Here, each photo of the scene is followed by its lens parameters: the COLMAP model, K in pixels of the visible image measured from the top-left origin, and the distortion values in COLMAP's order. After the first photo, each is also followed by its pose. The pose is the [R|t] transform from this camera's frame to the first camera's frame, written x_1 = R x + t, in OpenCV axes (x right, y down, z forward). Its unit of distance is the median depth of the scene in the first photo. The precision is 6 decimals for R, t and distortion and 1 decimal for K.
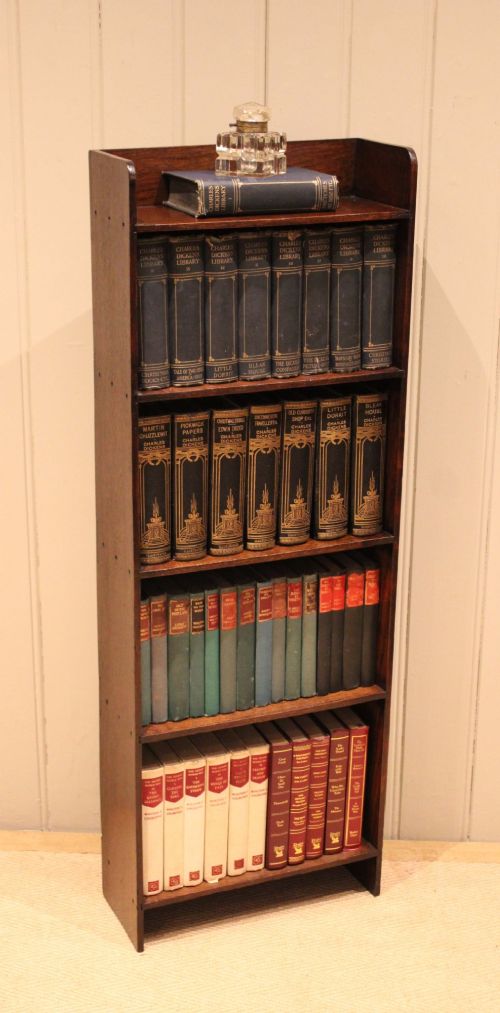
lens RADIAL K [[1500.8, 0, 249.8], [0, 1500.8, 527.1], [0, 0, 1]] dist [0.030289, -0.004068]
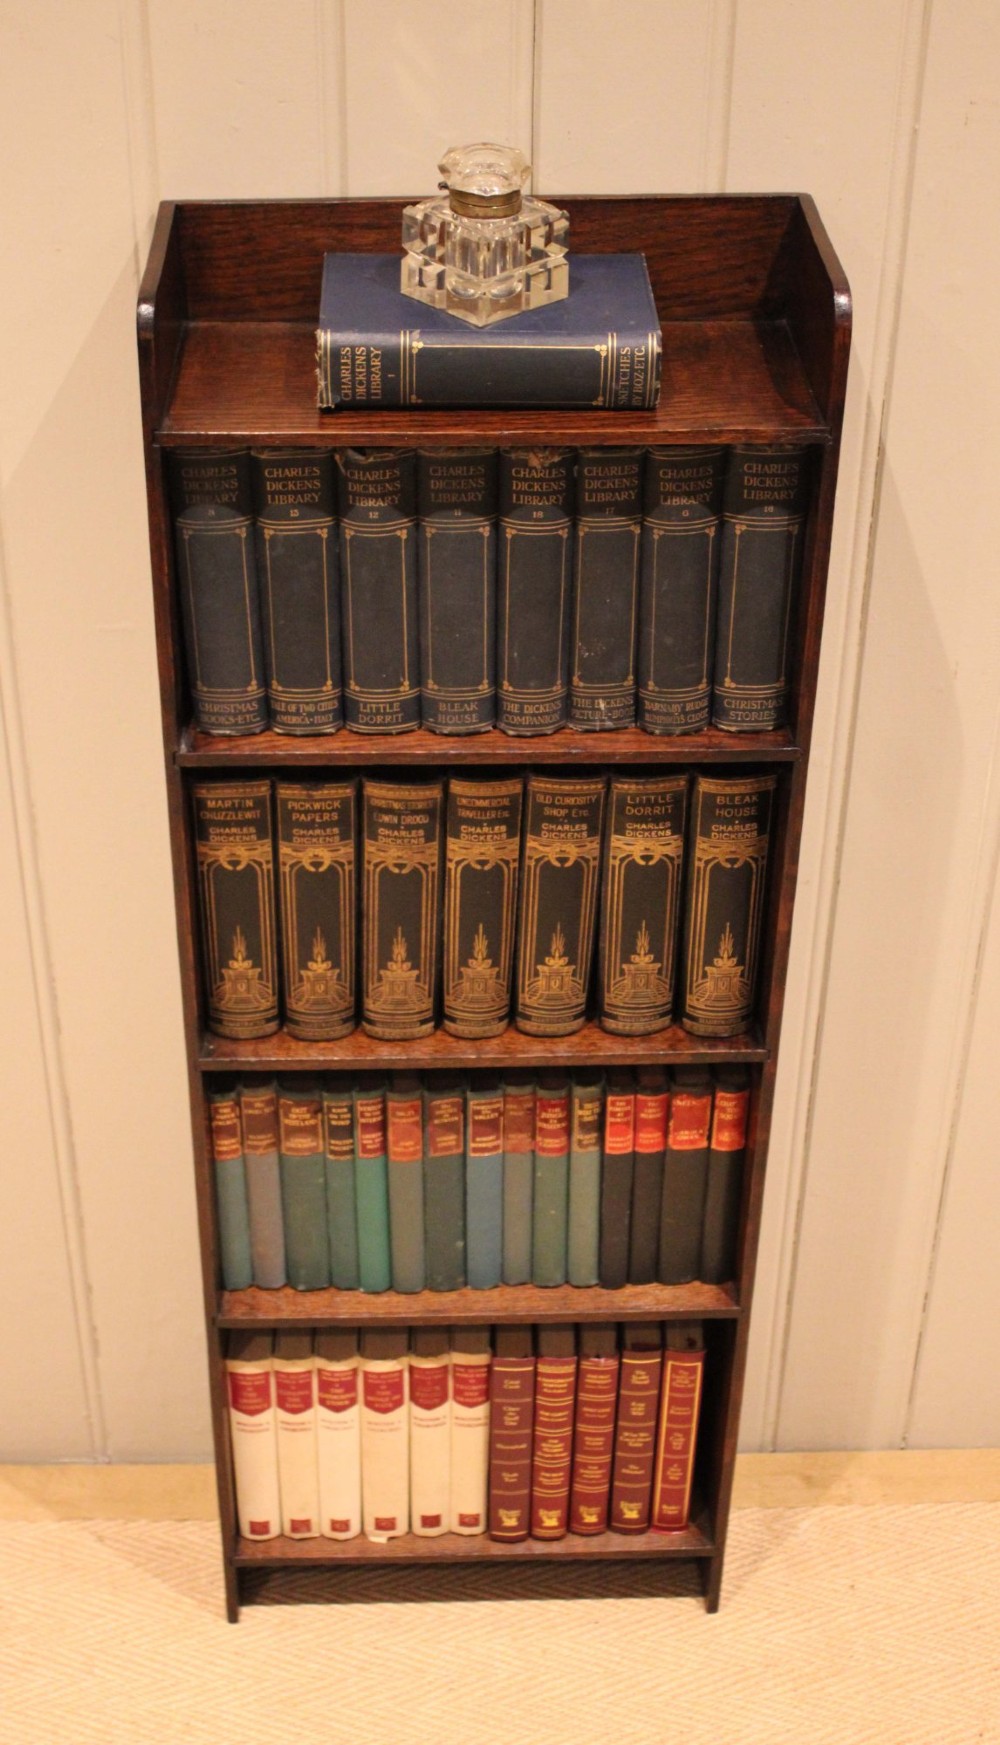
lens RADIAL K [[2447.5, 0, 500.0], [0, 2447.5, 872.5], [0, 0, 1]] dist [-0.037728, -0.020343]
pose [[0.930901, 0.209672, -0.299100, 0.246436], [-0.122863, 0.950867, 0.284176, -0.266915], [0.343988, -0.227792, 0.910924, 0.288494]]
